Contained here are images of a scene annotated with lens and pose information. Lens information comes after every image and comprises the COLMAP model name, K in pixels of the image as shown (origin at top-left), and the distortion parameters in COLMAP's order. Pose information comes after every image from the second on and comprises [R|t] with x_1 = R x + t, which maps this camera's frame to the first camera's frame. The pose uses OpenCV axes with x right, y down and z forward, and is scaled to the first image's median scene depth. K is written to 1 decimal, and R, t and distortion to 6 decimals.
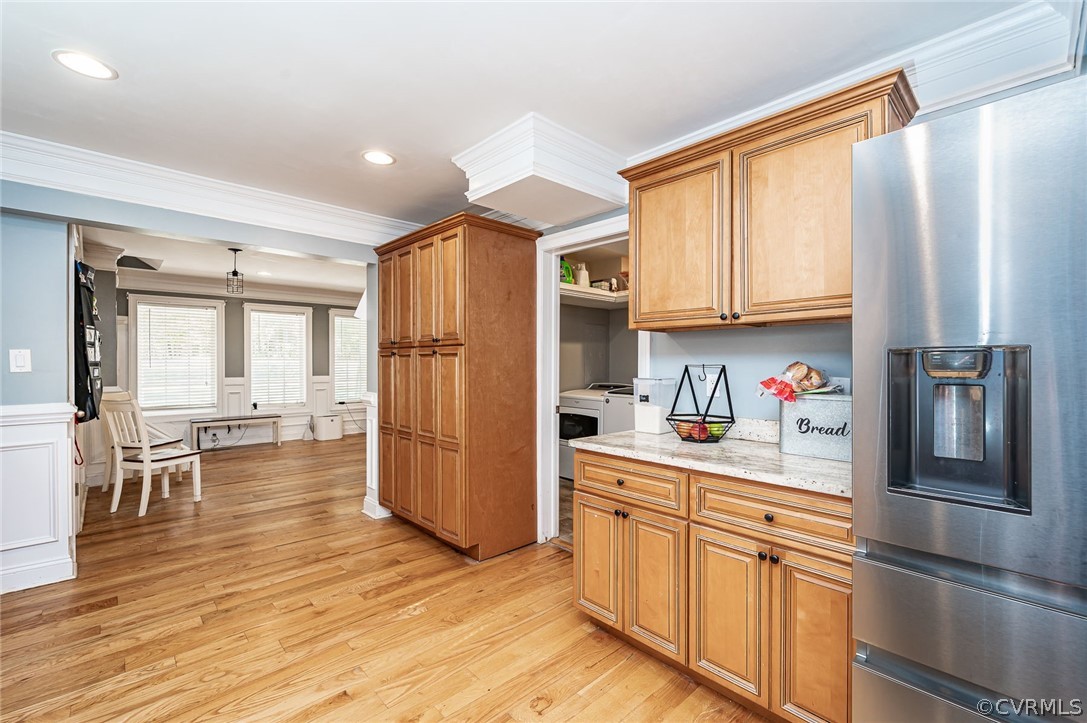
lens RADIAL K [[467.4, 0, 542.0], [0, 467.4, 364.1], [0, 0, 1]] dist [-0.000720, 0.000438]
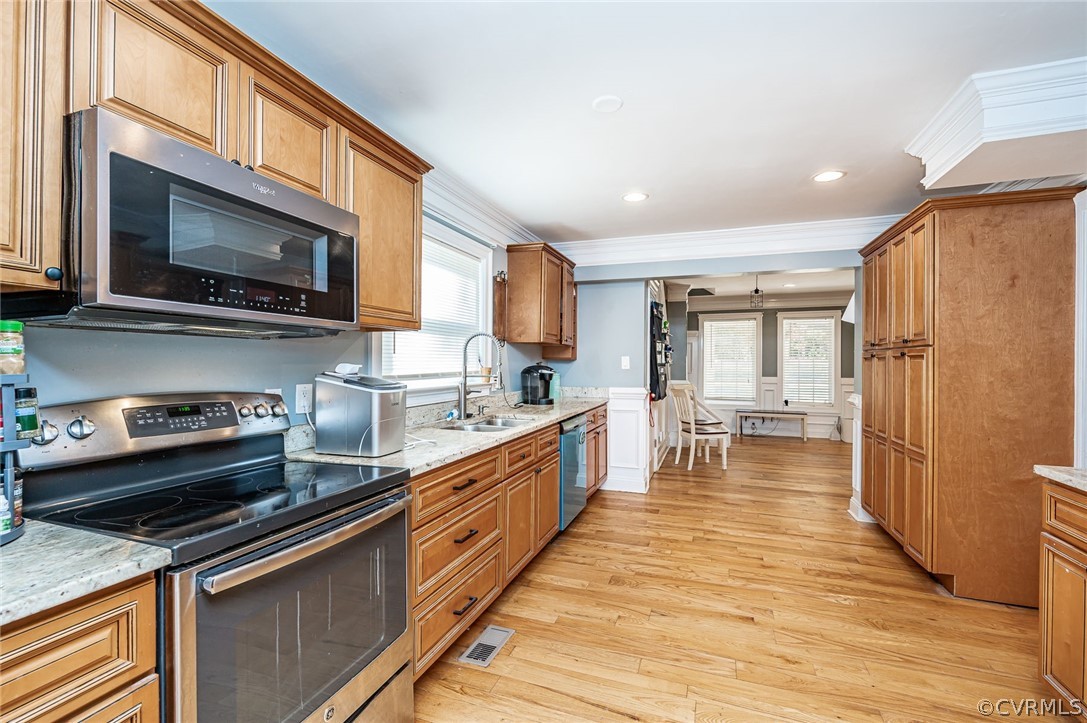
lens RADIAL K [[467.4, 0, 545.0], [0, 467.4, 362.1], [0, 0, 1]] dist [-0.000720, 0.000438]
pose [[0.448705, 0.000188, -0.893680, 0.289381], [-0.006994, 0.999970, -0.003302, -0.001239], [0.893652, 0.007732, 0.448693, -0.063558]]
